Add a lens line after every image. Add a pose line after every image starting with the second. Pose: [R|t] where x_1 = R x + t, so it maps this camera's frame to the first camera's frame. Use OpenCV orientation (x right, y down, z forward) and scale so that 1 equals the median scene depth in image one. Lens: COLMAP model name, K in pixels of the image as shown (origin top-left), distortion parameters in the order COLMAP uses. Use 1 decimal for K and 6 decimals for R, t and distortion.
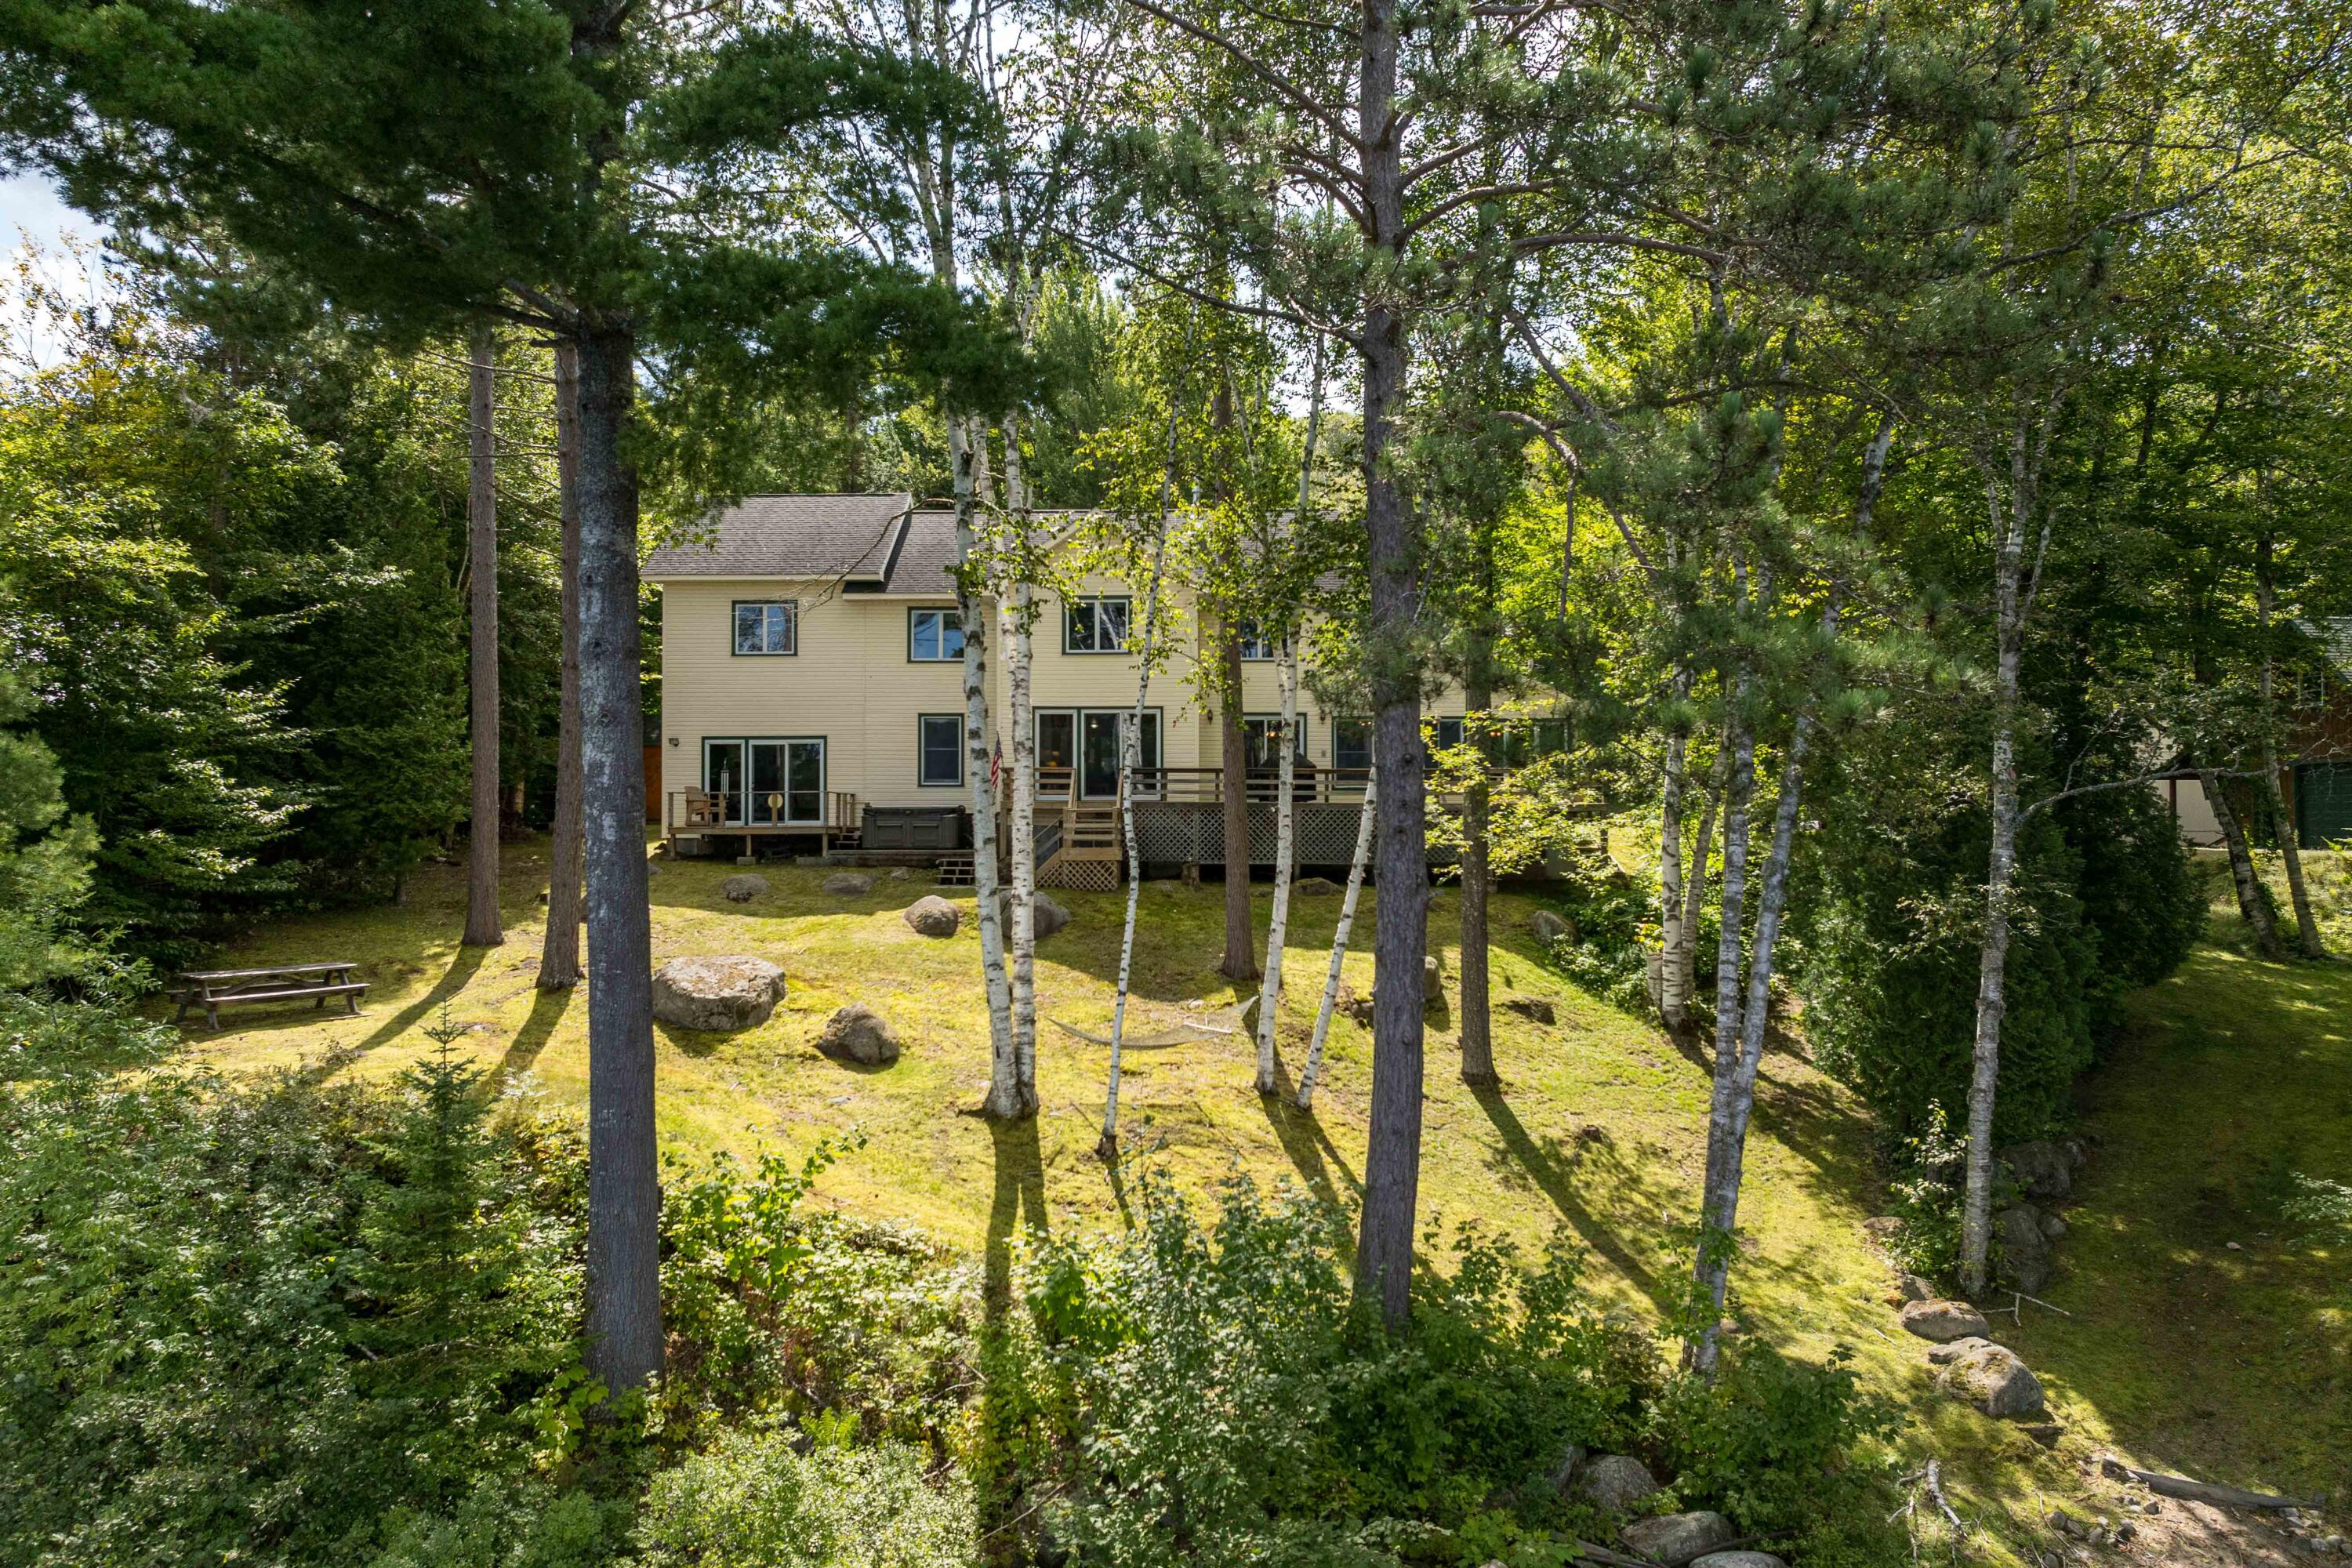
lens RADIAL K [[1645.1, 0, 1176.0], [0, 1645.1, 784.0], [0, 0, 1]] dist [-0.035422, -0.002410]
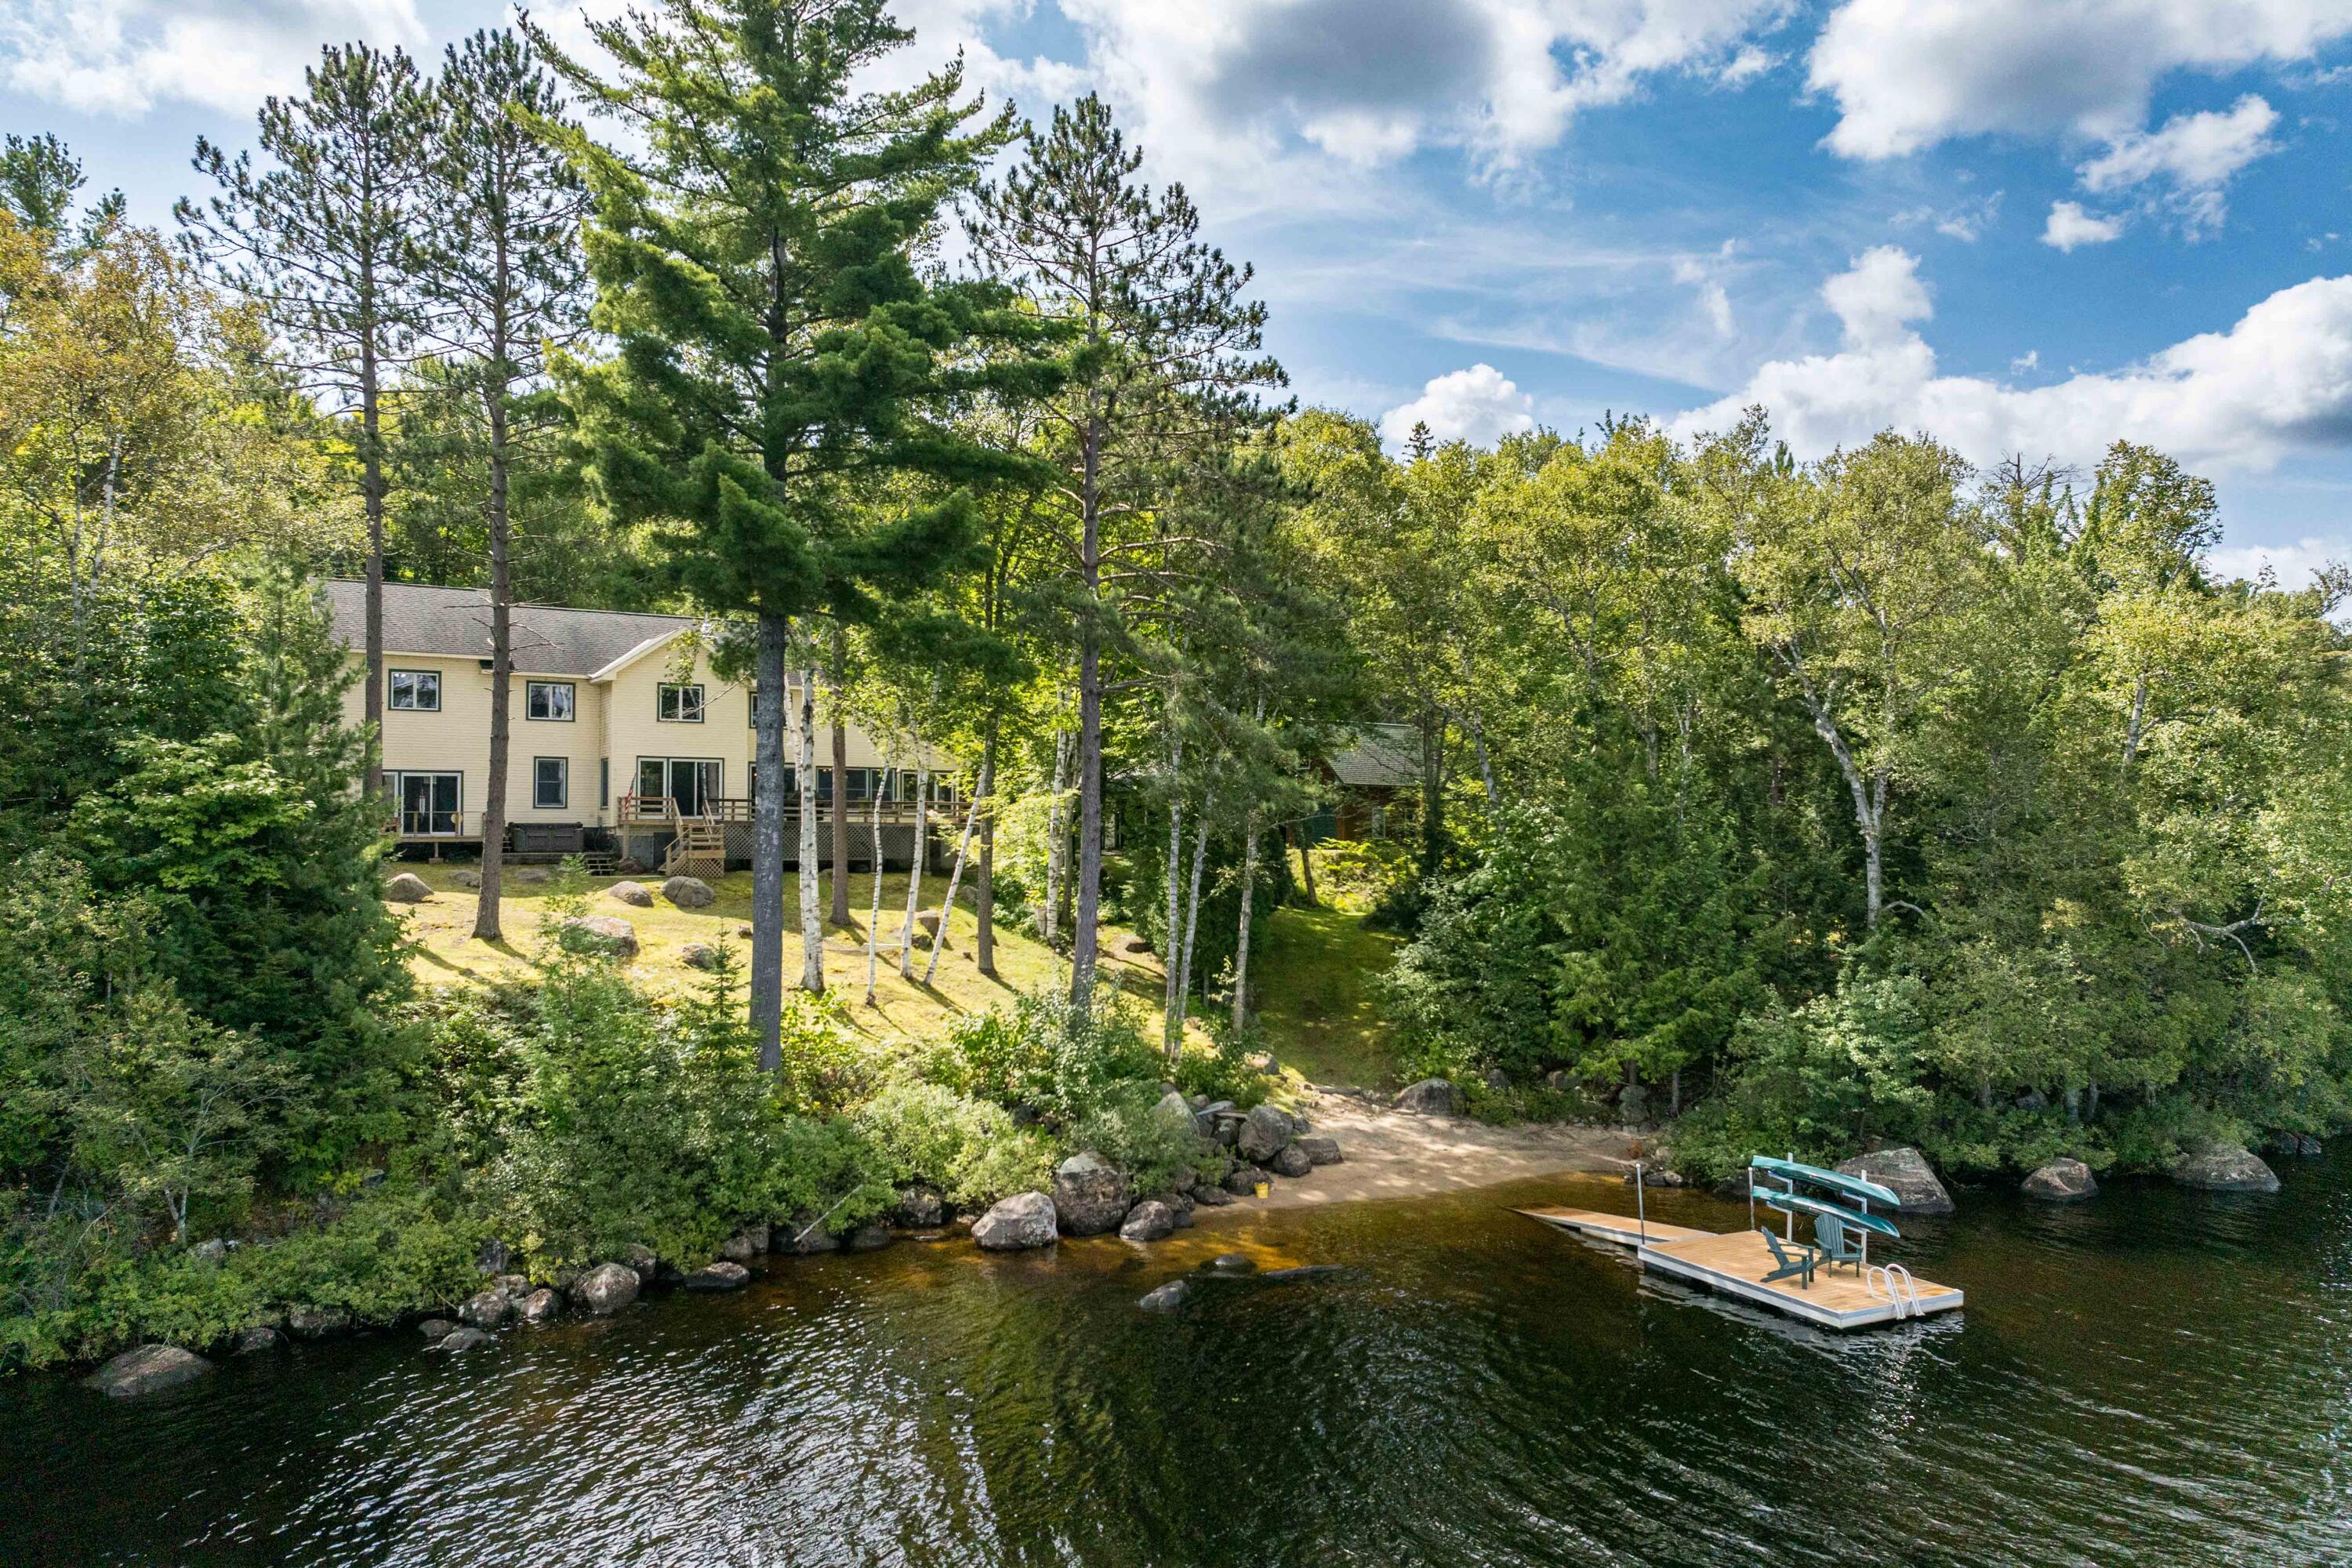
lens RADIAL K [[1645.1, 0, 1176.0], [0, 1645.1, 784.0], [0, 0, 1]] dist [-0.035422, -0.002410]
pose [[0.832845, 0.016811, 0.553250, -0.589331], [-0.014075, 0.999859, -0.009193, -0.017703], [-0.553327, -0.000131, 0.832964, -0.596736]]
